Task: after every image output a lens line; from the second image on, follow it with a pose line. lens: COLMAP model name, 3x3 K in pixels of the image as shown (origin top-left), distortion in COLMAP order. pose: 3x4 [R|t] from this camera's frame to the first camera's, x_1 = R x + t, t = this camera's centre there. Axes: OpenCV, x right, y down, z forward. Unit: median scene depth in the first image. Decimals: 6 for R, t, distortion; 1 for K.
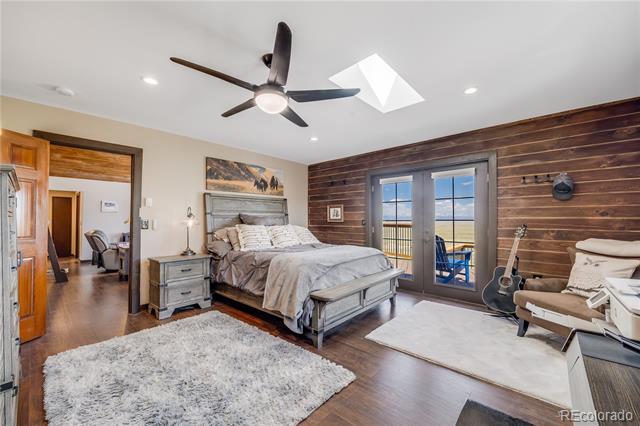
lens RADIAL K [[258.9, 0, 317.6], [0, 258.9, 211.5], [0, 0, 1]] dist [-0.005678, 0.000460]
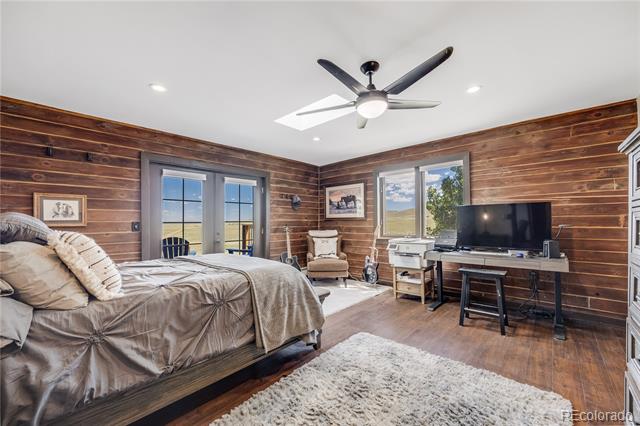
lens RADIAL K [[258.9, 0, 324.3], [0, 258.9, 214.7], [0, 0, 1]] dist [-0.005678, 0.000460]
pose [[-0.011414, 0.028374, 0.999532, -0.513360], [-0.024840, 0.999281, -0.028651, 0.020410], [-0.999626, -0.025156, -0.010701, 0.504878]]
